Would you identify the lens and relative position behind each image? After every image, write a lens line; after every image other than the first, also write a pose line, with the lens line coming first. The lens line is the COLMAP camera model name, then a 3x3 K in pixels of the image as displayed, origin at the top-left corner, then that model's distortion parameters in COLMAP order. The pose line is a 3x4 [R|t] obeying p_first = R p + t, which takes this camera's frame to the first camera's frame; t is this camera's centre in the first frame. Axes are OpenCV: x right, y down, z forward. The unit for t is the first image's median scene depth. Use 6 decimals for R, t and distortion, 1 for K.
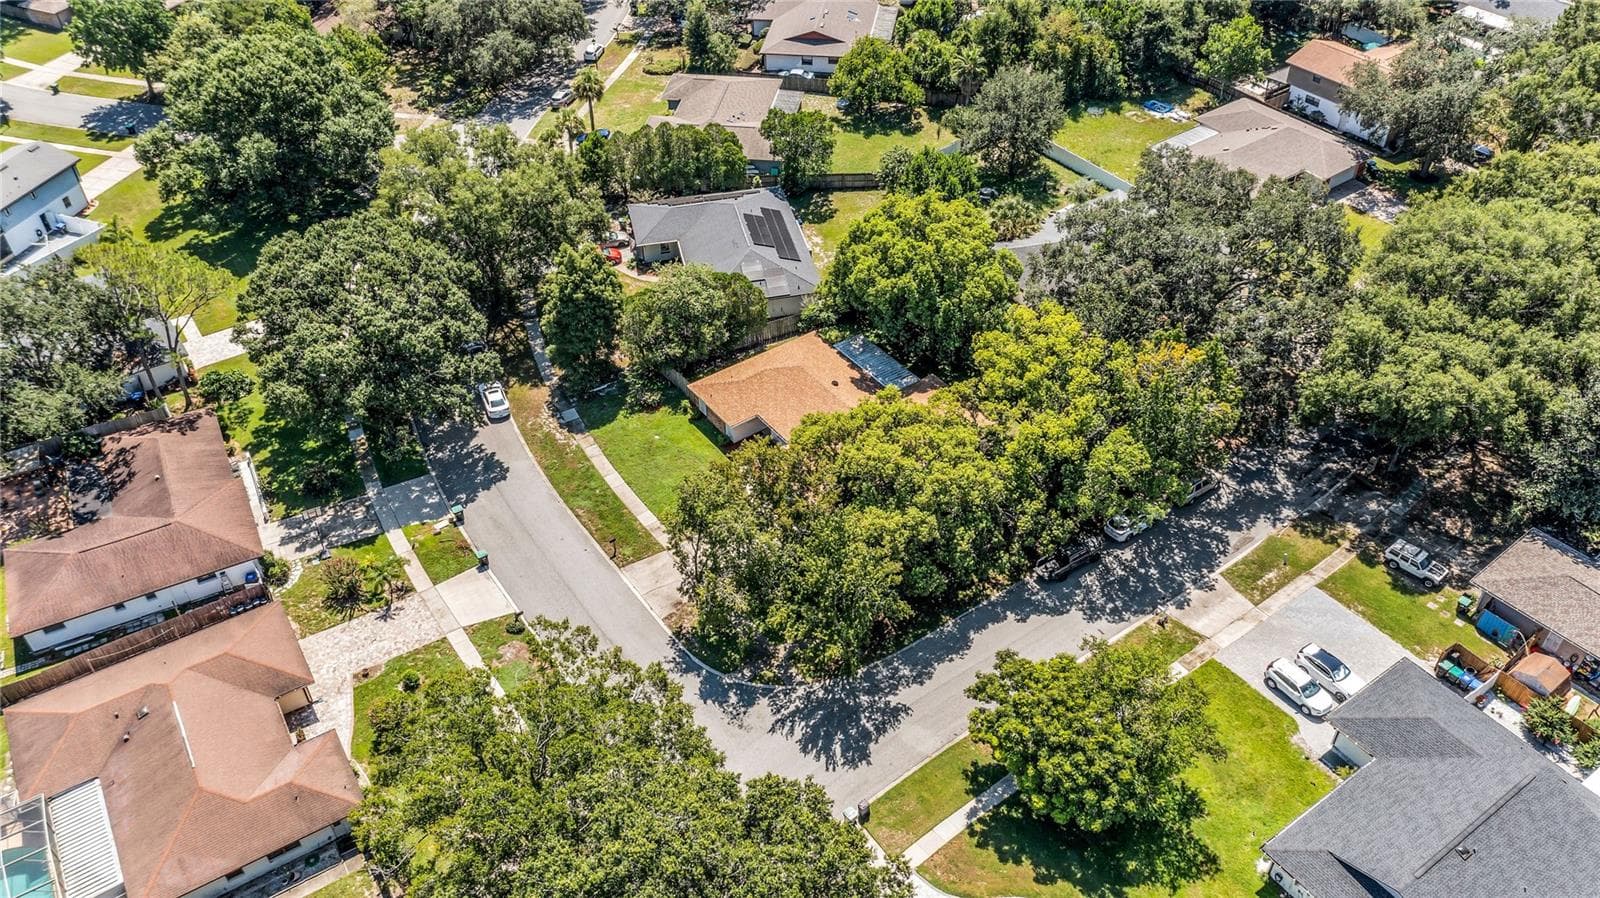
lens RADIAL K [[1260.2, 0, 804.0], [0, 1260.2, 443.9], [0, 0, 1]] dist [0.008016, 0.013793]
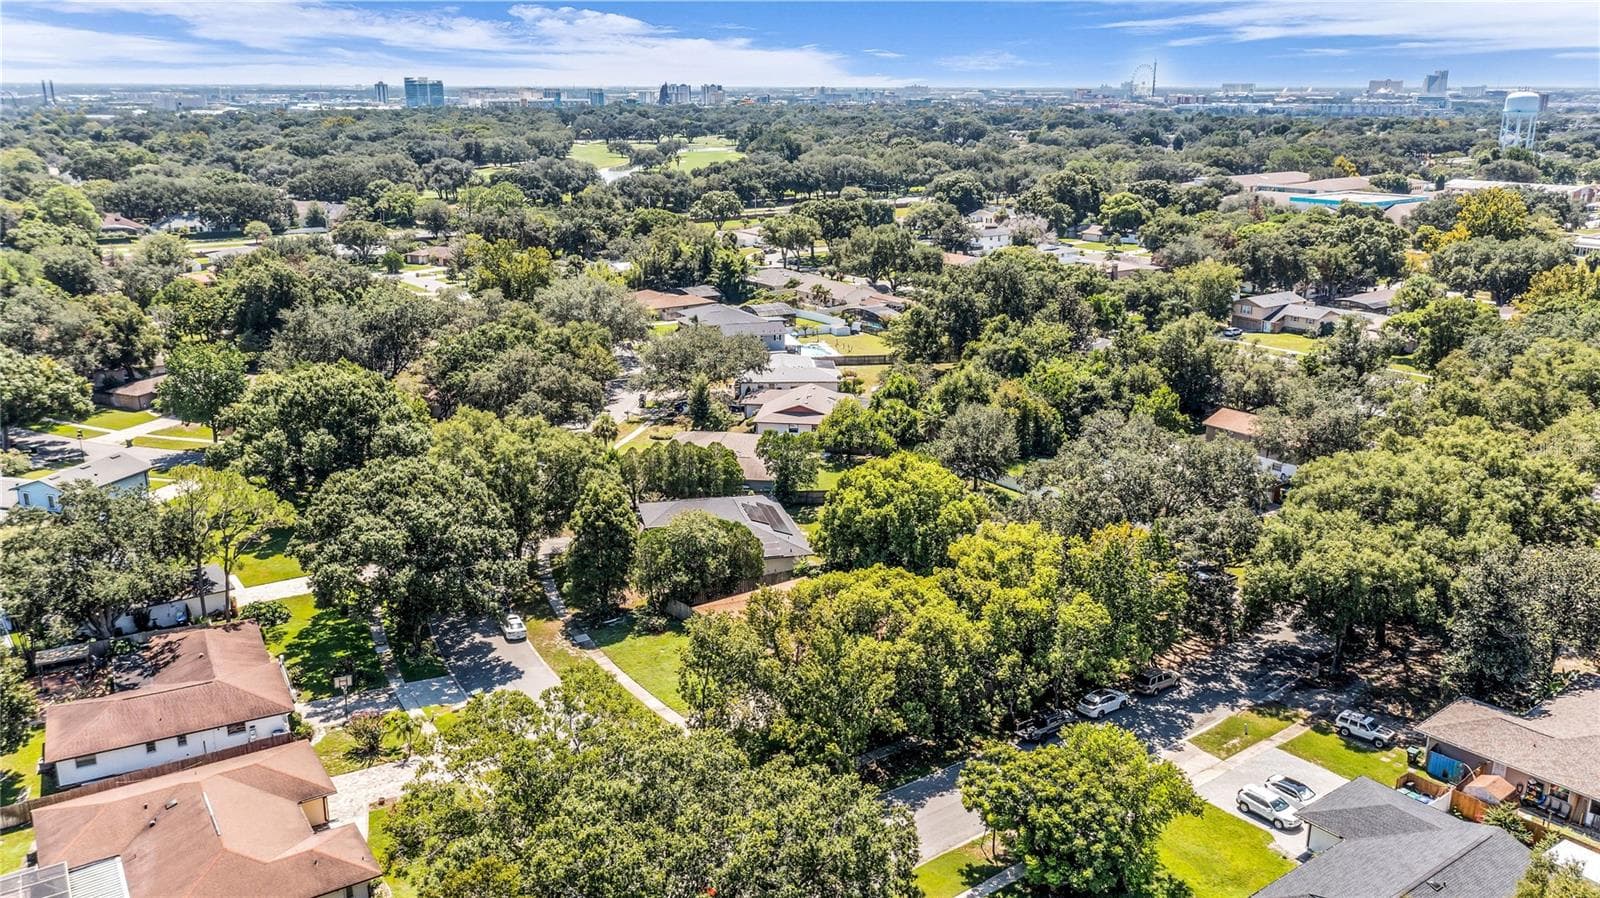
lens RADIAL K [[1260.2, 0, 804.0], [0, 1260.2, 443.9], [0, 0, 1]] dist [0.008016, 0.013793]
pose [[0.999580, 0.014778, 0.024912, -0.026426], [-0.003029, 0.908676, -0.417491, 0.310267], [-0.028807, 0.417240, 0.908339, -0.070564]]
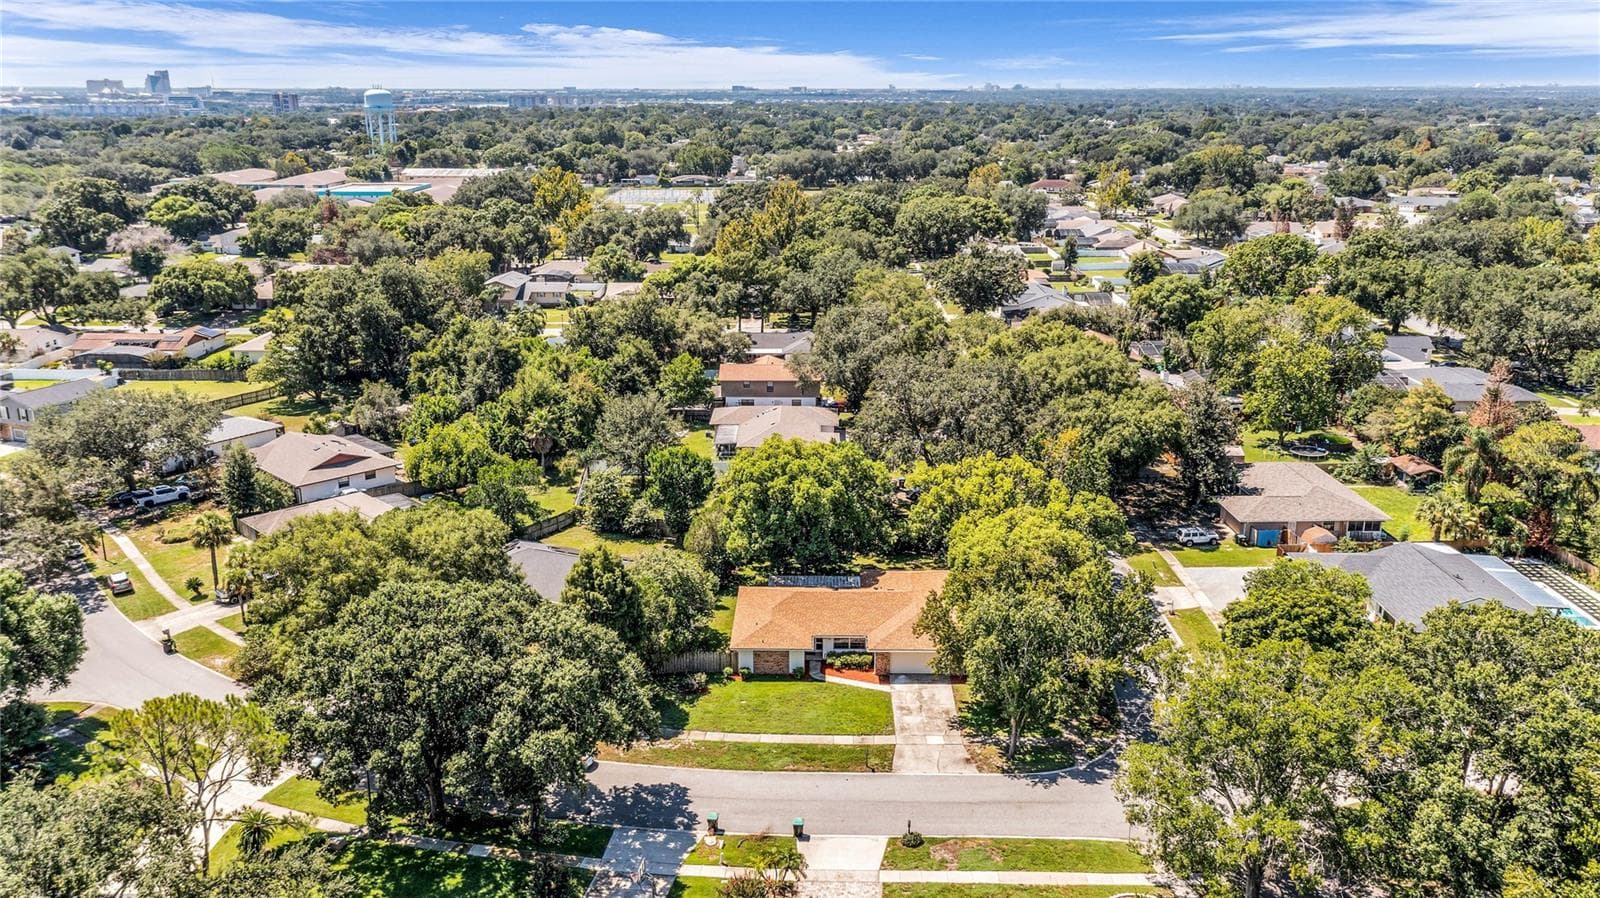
lens RADIAL K [[1260.2, 0, 804.0], [0, 1260.2, 443.9], [0, 0, 1]] dist [0.008016, 0.013793]
pose [[0.588575, -0.201284, 0.782984, -0.856640], [0.516482, 0.838716, -0.172632, 0.020680], [-0.621953, 0.506004, 0.597607, 0.337981]]
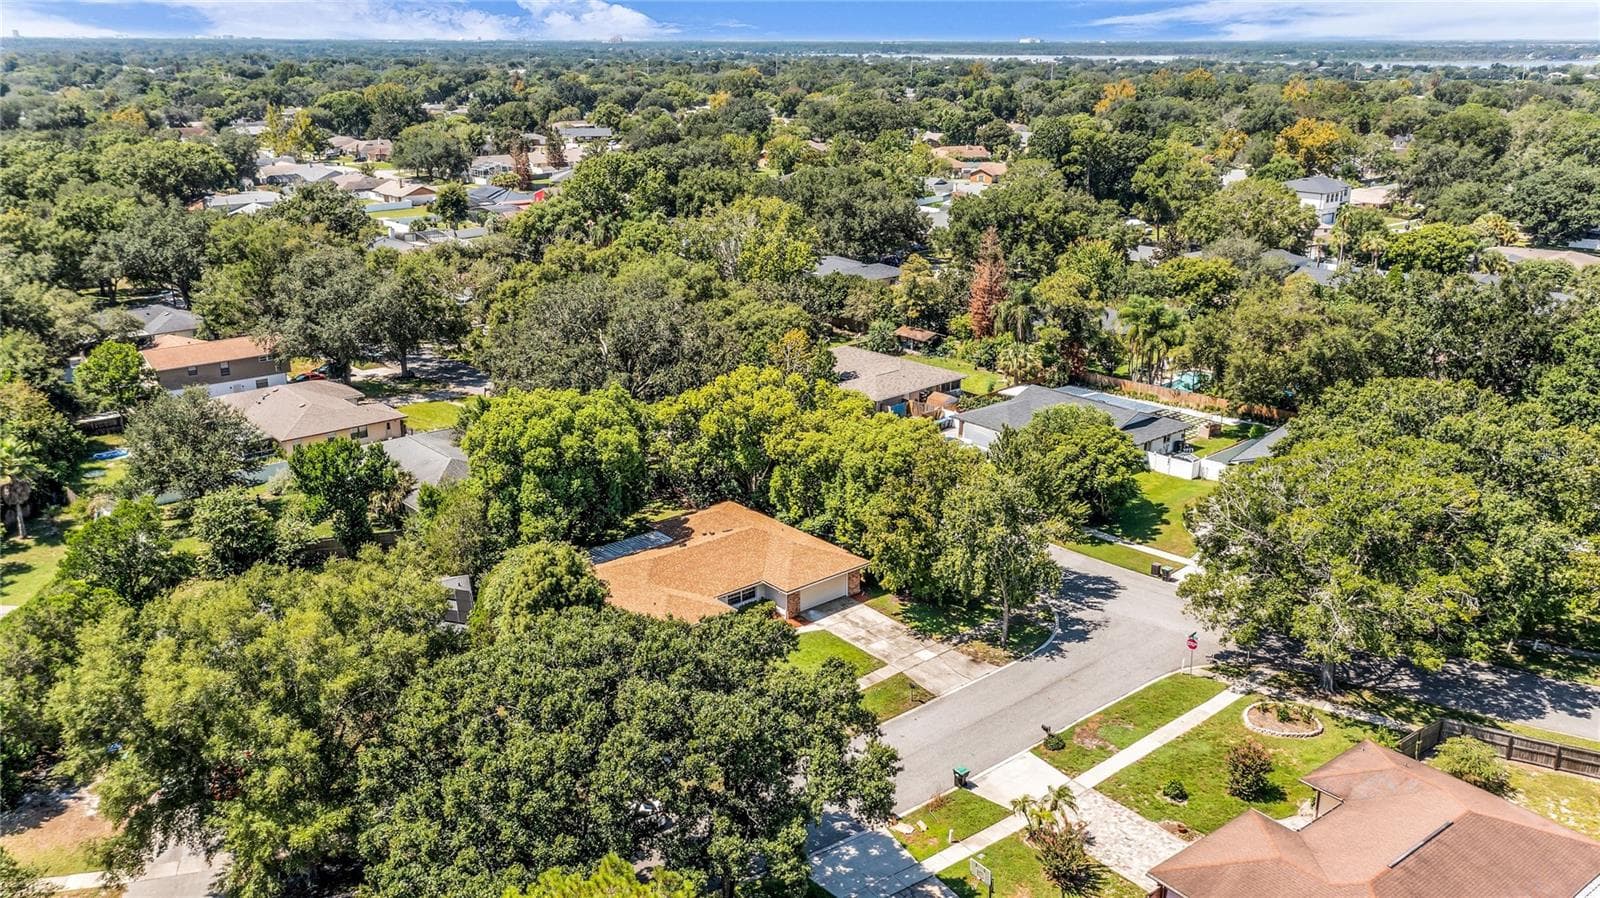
lens RADIAL K [[1260.2, 0, 804.0], [0, 1260.2, 443.9], [0, 0, 1]] dist [0.008016, 0.013793]
pose [[-0.102958, -0.283542, 0.953417, -0.891794], [0.644484, 0.711084, 0.281070, -0.320052], [-0.757654, 0.643400, 0.109526, 0.839656]]
